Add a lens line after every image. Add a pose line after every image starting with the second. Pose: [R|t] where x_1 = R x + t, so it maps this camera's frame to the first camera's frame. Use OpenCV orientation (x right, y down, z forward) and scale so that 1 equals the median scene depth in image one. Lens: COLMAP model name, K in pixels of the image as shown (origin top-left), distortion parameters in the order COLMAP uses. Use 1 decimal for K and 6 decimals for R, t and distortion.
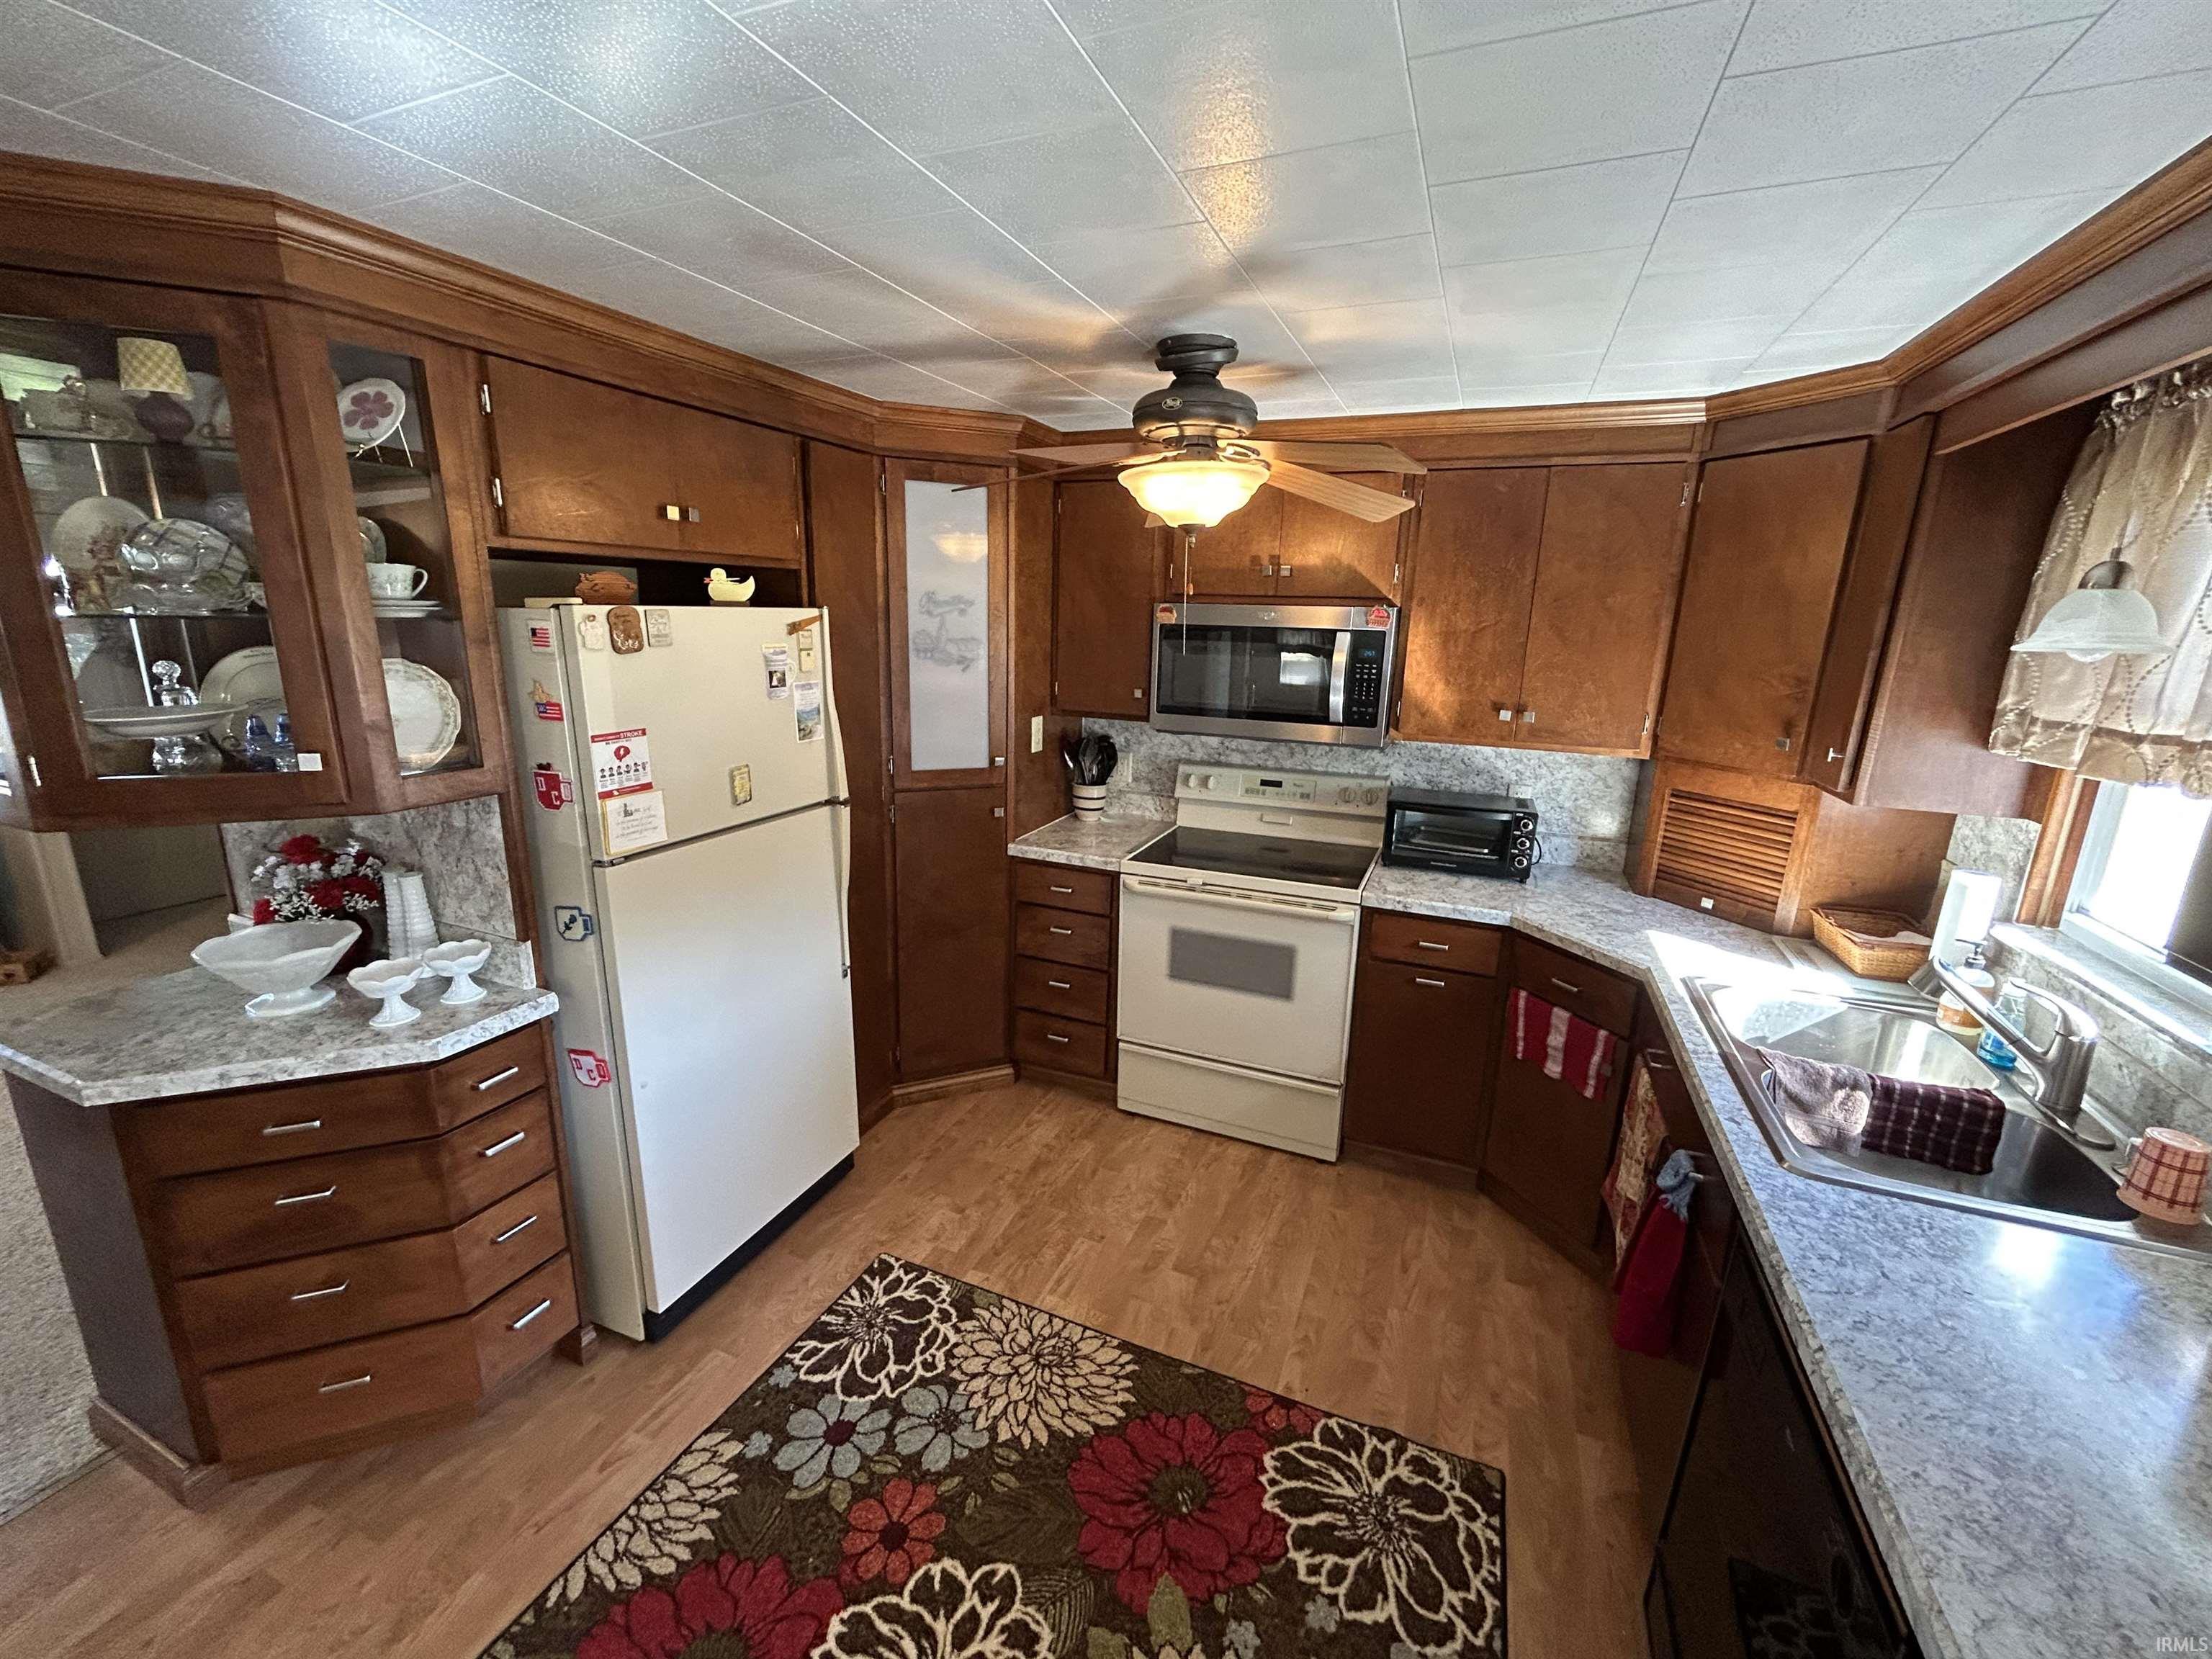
lens RADIAL K [[901.1, 0, 1108.9], [0, 901.1, 830.1], [0, 0, 1]] dist [-0.003741, 0.003789]
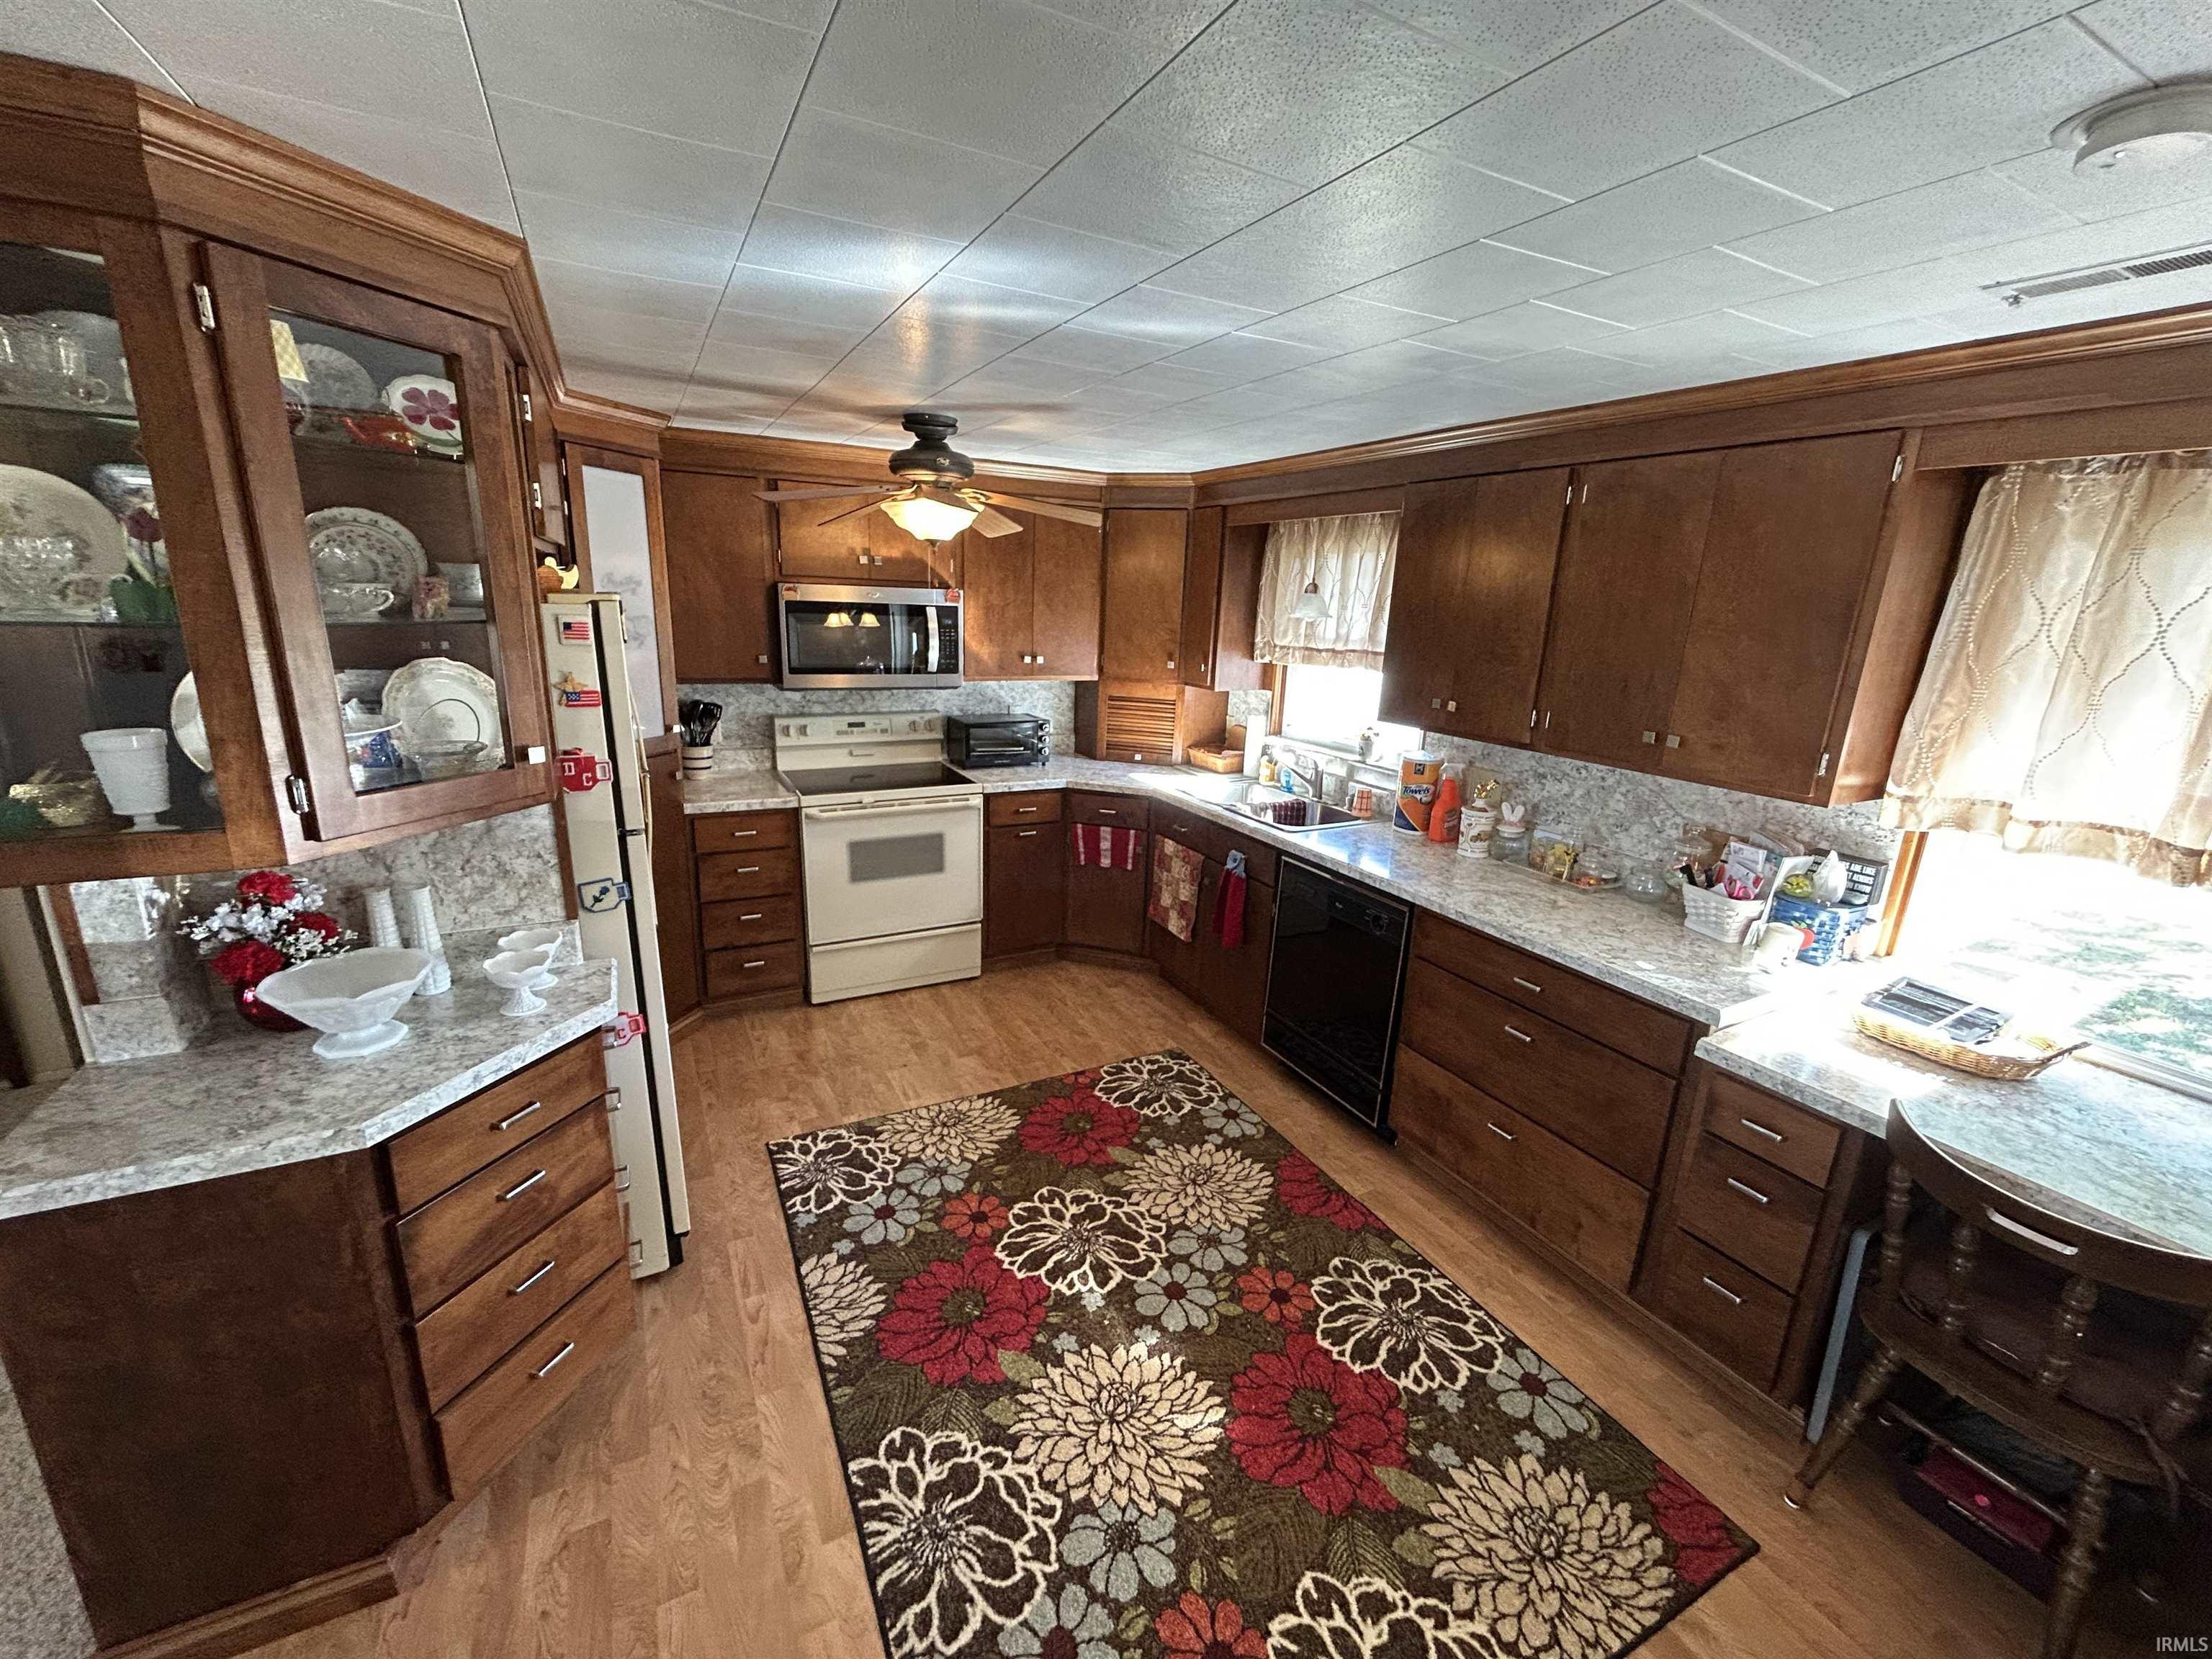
lens RADIAL K [[899.9, 0, 1106.0], [0, 899.9, 829.5], [0, 0, 1]] dist [0.002091, 0.000097]
pose [[0.633932, -0.196938, 0.747894, -0.708894], [0.160942, 0.979457, 0.121496, -0.005449], [-0.756457, 0.043347, 0.652605, -0.117661]]
